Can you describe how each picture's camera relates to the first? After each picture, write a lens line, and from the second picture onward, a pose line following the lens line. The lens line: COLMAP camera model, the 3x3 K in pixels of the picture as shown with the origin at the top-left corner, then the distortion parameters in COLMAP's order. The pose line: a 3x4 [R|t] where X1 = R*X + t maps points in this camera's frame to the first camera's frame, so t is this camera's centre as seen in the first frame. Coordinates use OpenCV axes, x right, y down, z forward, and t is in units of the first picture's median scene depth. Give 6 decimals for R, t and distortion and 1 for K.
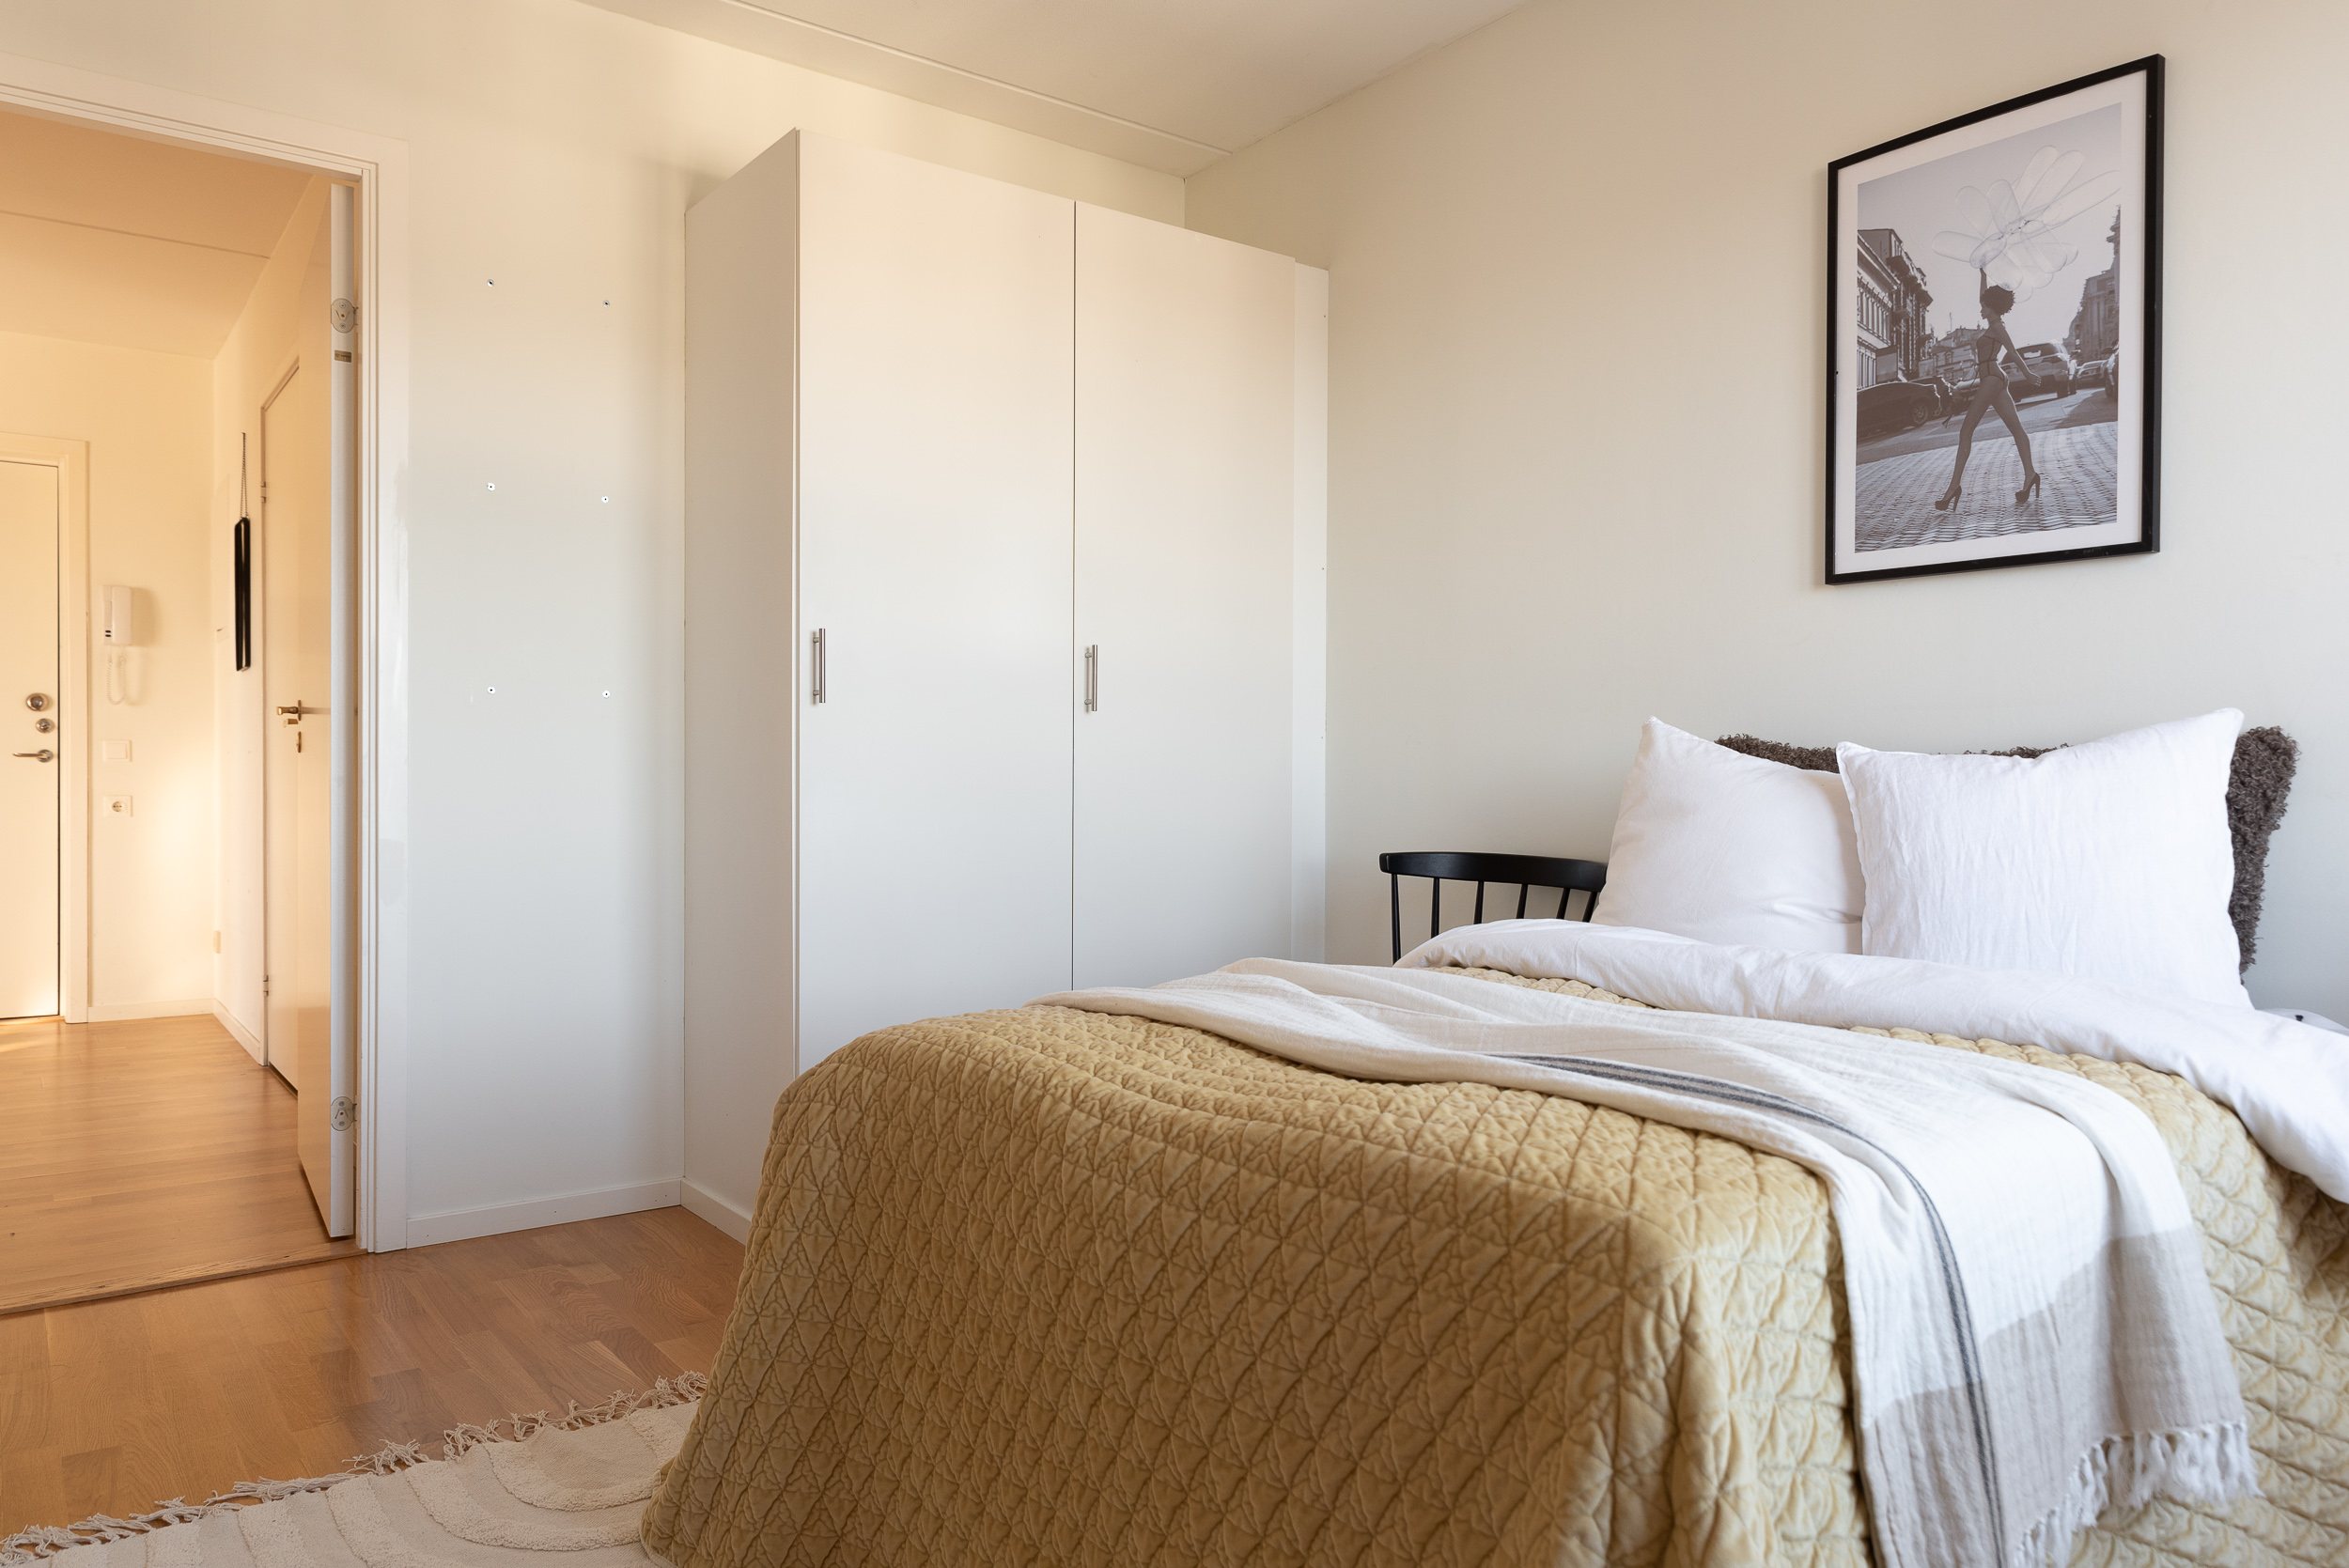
lens RADIAL K [[1578.8, 0, 1166.4], [0, 1578.8, 795.1], [0, 0, 1]] dist [0.005028, -0.006465]
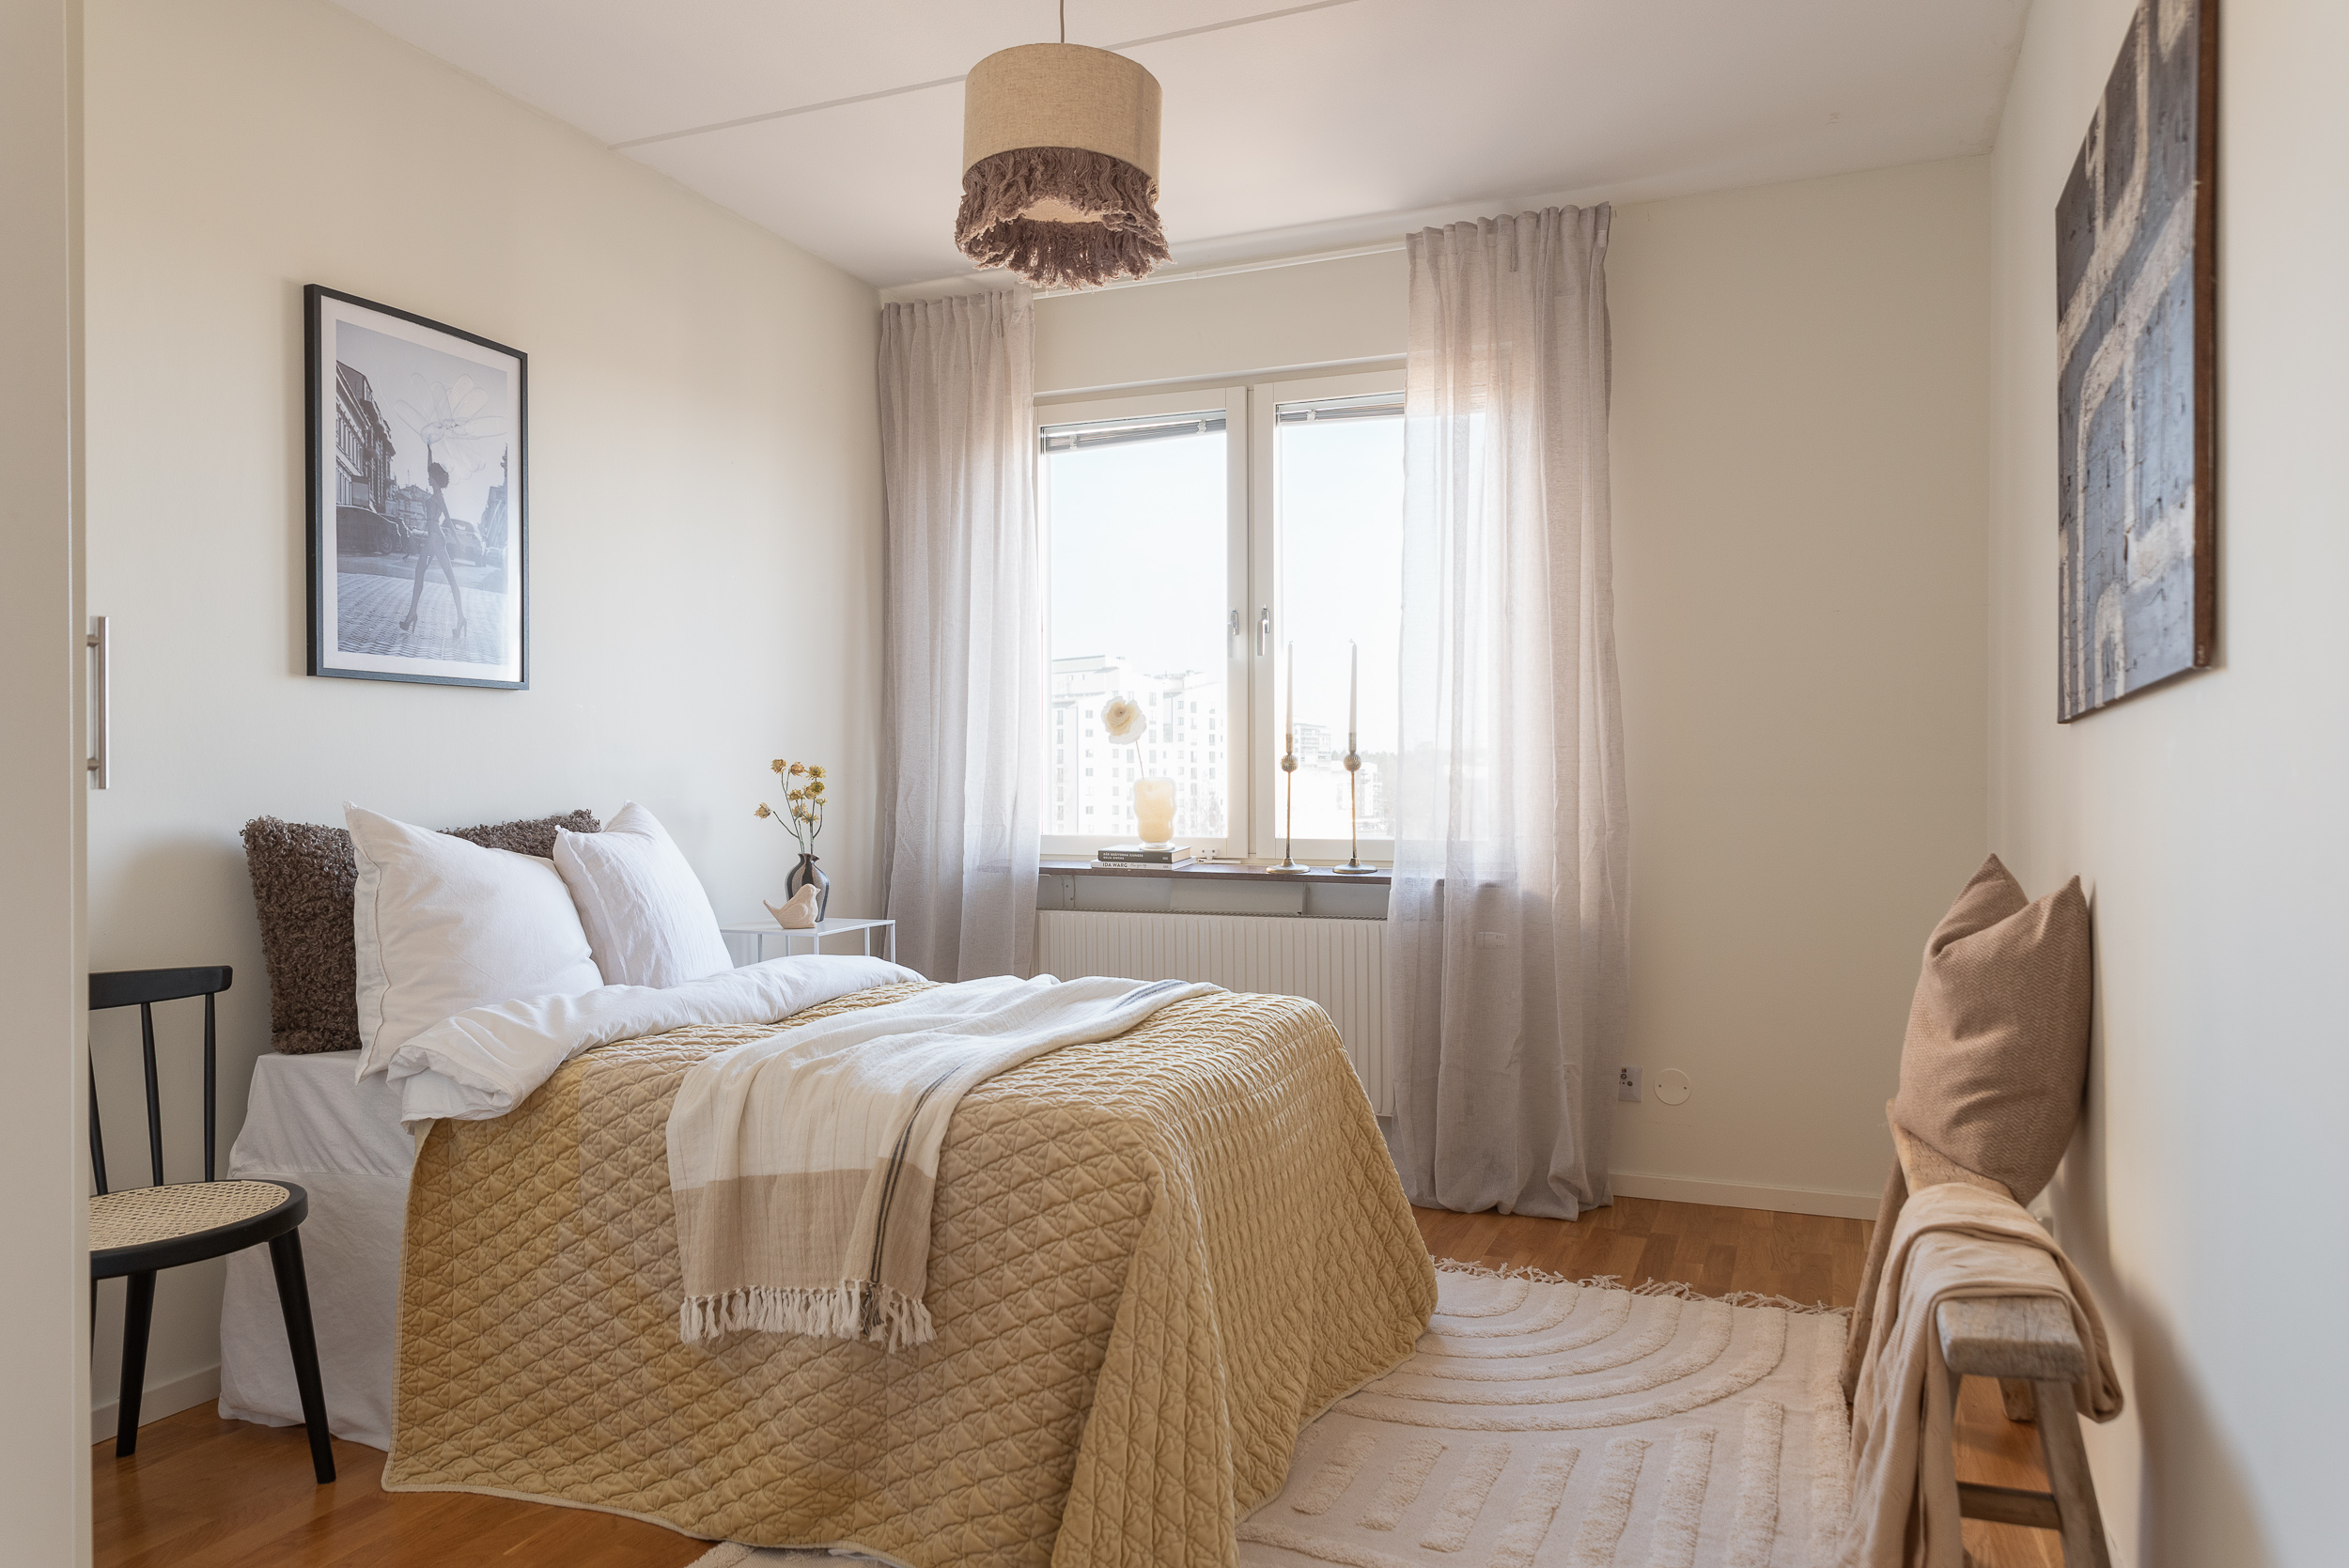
lens RADIAL K [[1578.8, 0, 1168.5], [0, 1578.8, 777.7], [0, 0, 1]] dist [0.005028, -0.006465]
pose [[-0.490195, -0.001929, 0.871610, -0.852377], [0.006927, 0.999957, 0.006109, -0.070429], [-0.871585, 0.009032, -0.490161, 1.083898]]
